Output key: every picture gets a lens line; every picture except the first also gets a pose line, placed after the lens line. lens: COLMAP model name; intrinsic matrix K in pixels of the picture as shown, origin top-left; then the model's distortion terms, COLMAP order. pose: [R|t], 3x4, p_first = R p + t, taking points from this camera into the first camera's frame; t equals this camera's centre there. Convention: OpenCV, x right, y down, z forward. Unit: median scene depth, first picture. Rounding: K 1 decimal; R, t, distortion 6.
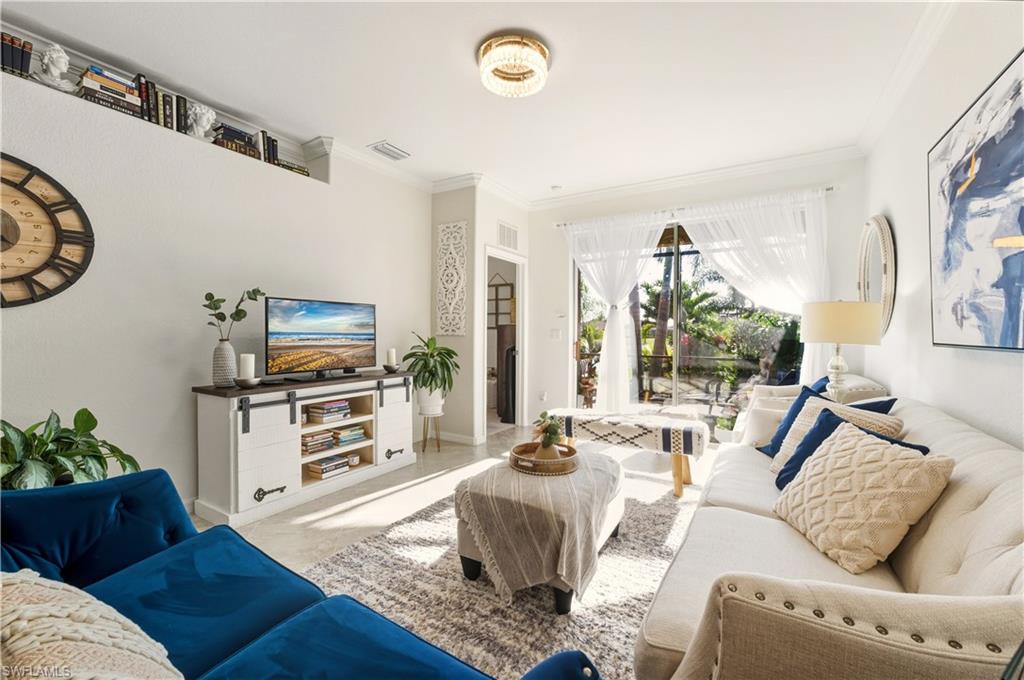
lens RADIAL K [[413.4, 0, 511.7], [0, 413.4, 334.4], [0, 0, 1]] dist [-0.000424, 0.000821]
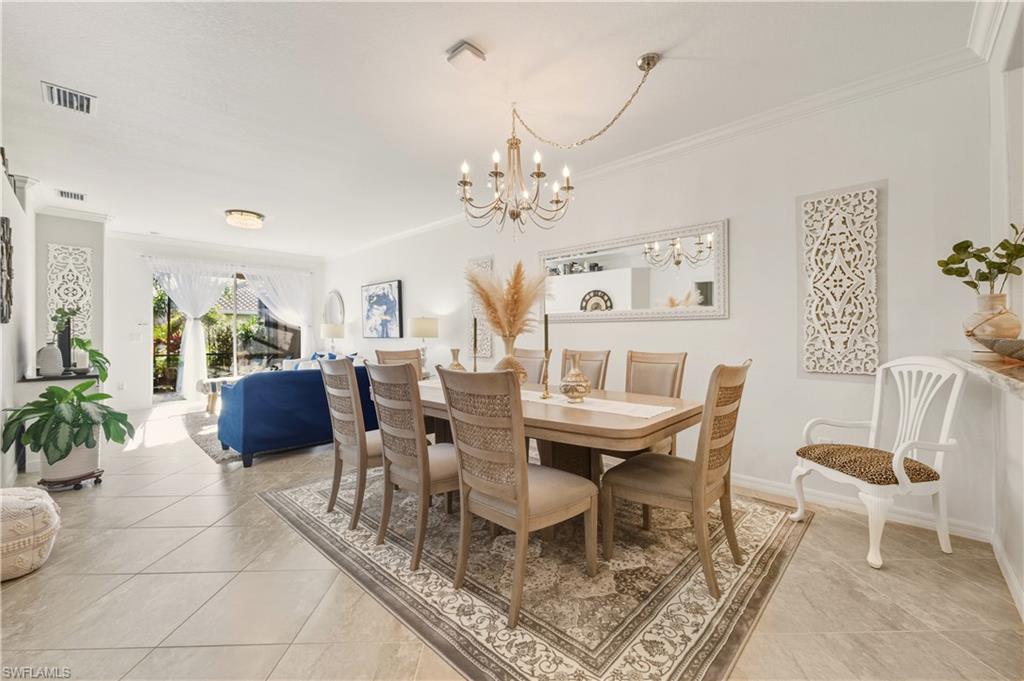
lens RADIAL K [[413.4, 0, 511.7], [0, 413.4, 334.9], [0, 0, 1]] dist [-0.000424, 0.000821]
pose [[0.222530, -0.008810, 0.974886, -1.498354], [0.012556, 0.999902, 0.006170, -0.003758], [-0.974845, 0.010868, 0.222619, -0.739660]]
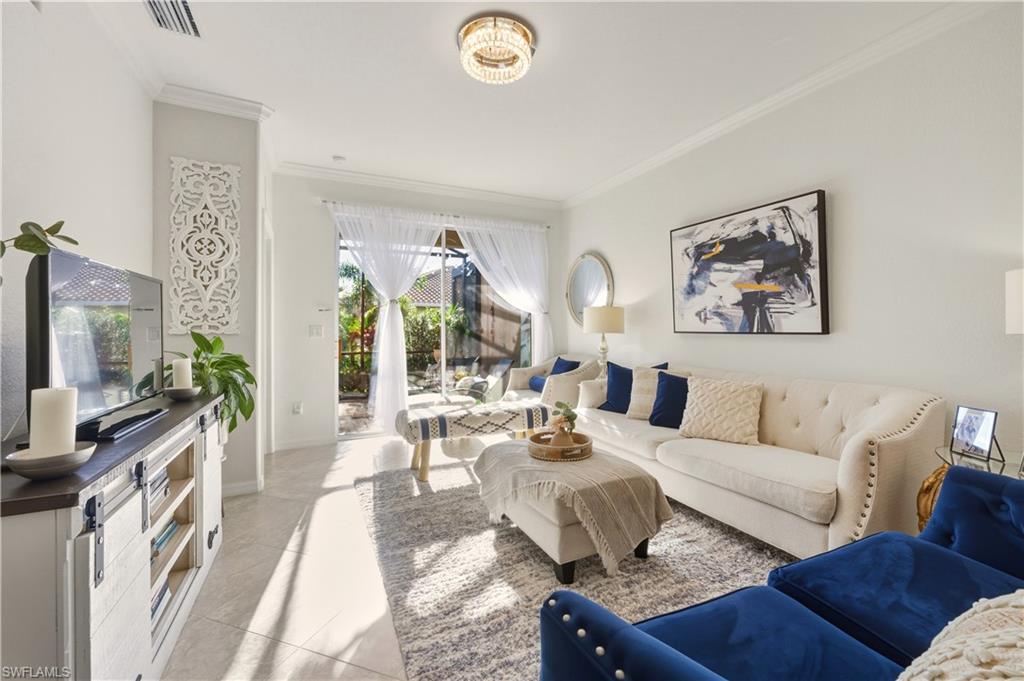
lens RADIAL K [[418.2, 0, 514.0], [0, 418.2, 325.1], [0, 0, 1]] dist [-0.034801, 0.025925]
pose [[0.548259, -0.003513, 0.836301, -0.616076], [0.012901, 0.999908, -0.004257, -0.006574], [-0.836209, 0.013123, 0.548253, 0.357805]]
